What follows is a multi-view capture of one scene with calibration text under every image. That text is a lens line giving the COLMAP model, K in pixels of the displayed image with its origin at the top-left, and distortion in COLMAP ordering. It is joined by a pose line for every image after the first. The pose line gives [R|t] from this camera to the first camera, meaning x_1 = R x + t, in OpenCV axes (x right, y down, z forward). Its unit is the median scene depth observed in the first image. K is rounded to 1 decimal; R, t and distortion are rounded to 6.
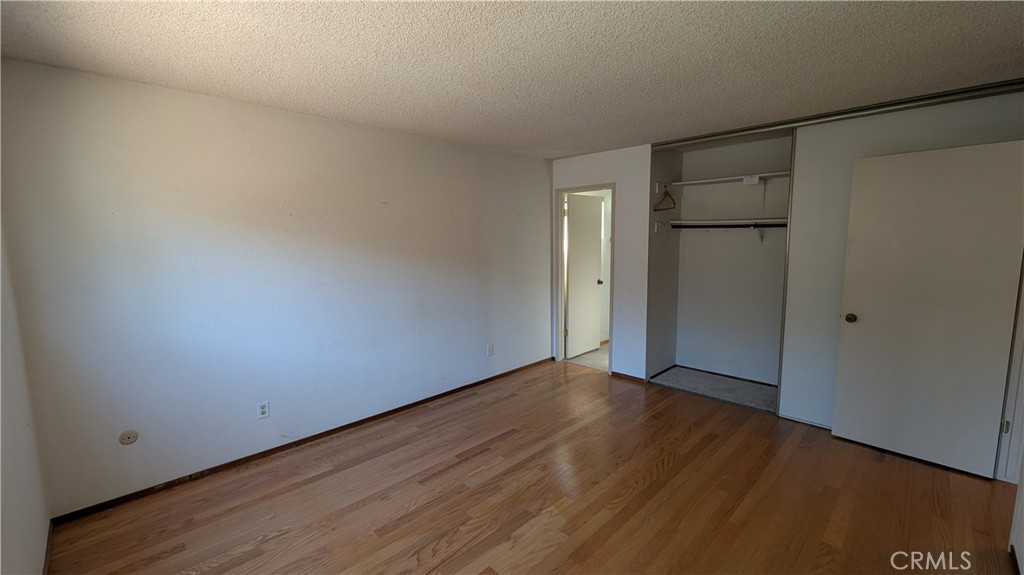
lens RADIAL K [[421.7, 0, 514.0], [0, 421.7, 287.4], [0, 0, 1]] dist [0.000001, -0.000594]
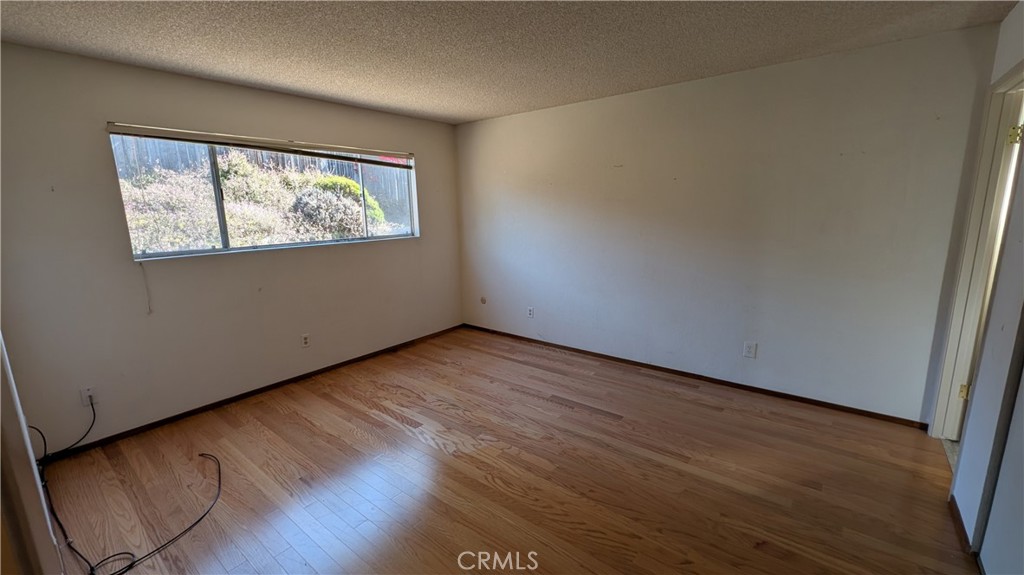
lens RADIAL K [[421.7, 0, 514.1], [0, 421.7, 287.3], [0, 0, 1]] dist [0.000001, -0.000594]
pose [[0.110342, 0.201532, -0.973247, 0.811582], [-0.091974, 0.977095, 0.191901, -0.087387], [0.989629, 0.068338, 0.126351, 0.653227]]
